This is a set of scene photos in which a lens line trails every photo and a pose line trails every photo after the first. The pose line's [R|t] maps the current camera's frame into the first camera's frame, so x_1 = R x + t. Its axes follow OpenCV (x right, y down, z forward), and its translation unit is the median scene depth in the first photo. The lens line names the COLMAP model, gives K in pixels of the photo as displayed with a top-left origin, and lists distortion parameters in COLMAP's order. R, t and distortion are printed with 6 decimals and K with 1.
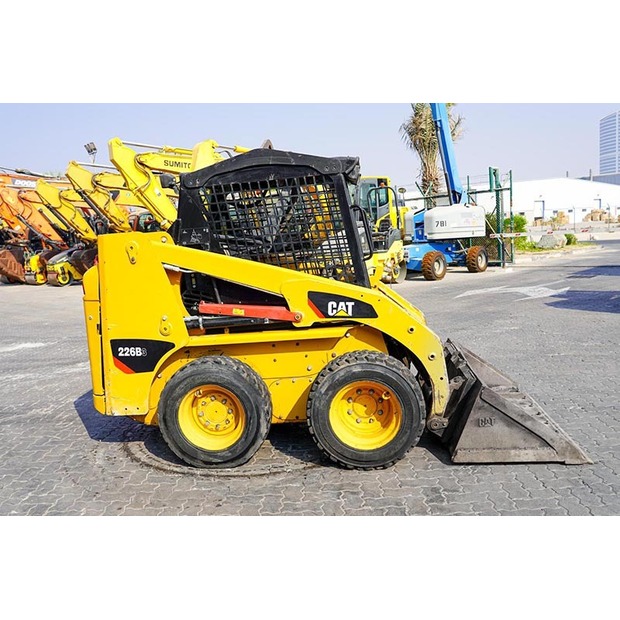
lens RADIAL K [[623.5, 0, 290.7], [0, 623.5, 306.7], [0, 0, 1]] dist [-0.010687, -0.024168]
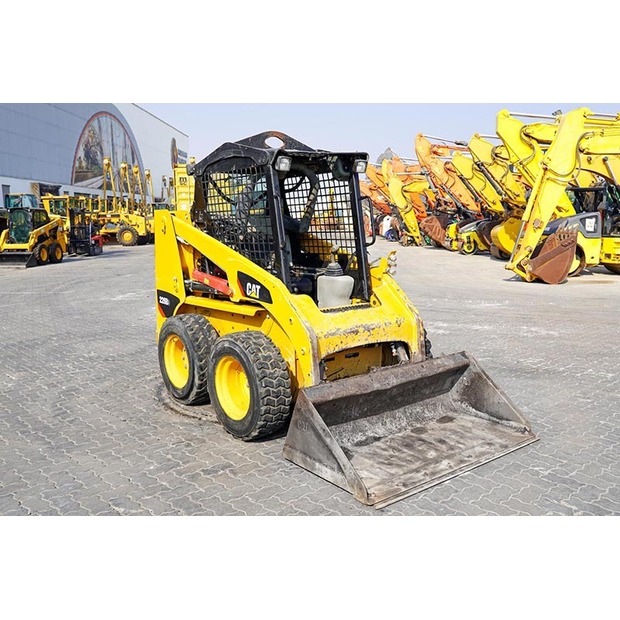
lens RADIAL K [[623.5, 0, 290.7], [0, 623.5, 306.7], [0, 0, 1]] dist [-0.010687, -0.024168]
pose [[0.695108, 0.163886, -0.699975, 0.196800], [-0.127764, 0.986331, 0.104056, -0.019914], [0.707461, 0.017101, 0.706546, 0.061901]]
